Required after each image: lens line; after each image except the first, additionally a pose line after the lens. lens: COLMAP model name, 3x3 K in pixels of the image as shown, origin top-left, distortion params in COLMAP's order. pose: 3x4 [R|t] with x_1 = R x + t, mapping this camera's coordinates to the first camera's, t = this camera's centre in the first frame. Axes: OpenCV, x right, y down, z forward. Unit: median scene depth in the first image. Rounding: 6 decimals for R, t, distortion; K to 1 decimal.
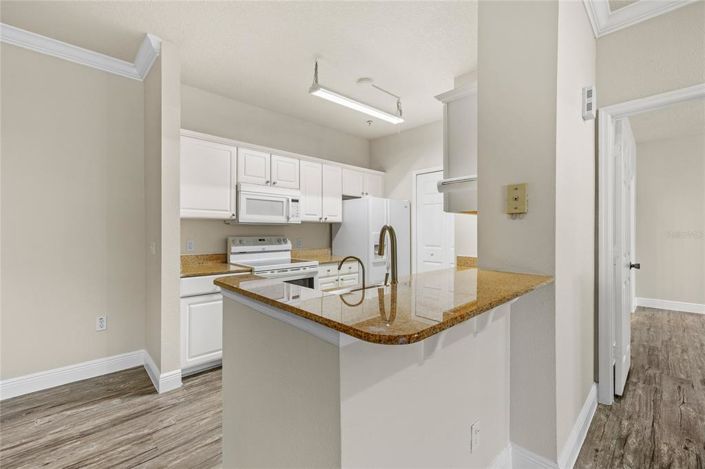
lens RADIAL K [[298.2, 0, 351.0], [0, 298.2, 230.1], [0, 0, 1]] dist [-0.005448, 0.001355]
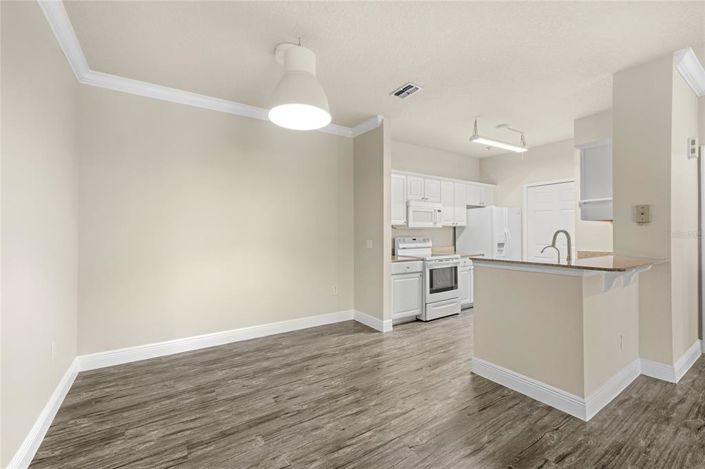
lens RADIAL K [[298.2, 0, 348.9], [0, 298.2, 231.3], [0, 0, 1]] dist [-0.005448, 0.001355]
pose [[0.983648, -0.005138, -0.180029, -0.497850], [0.004679, 0.999985, -0.002978, -0.003630], [0.180042, 0.002087, 0.983657, -0.611179]]
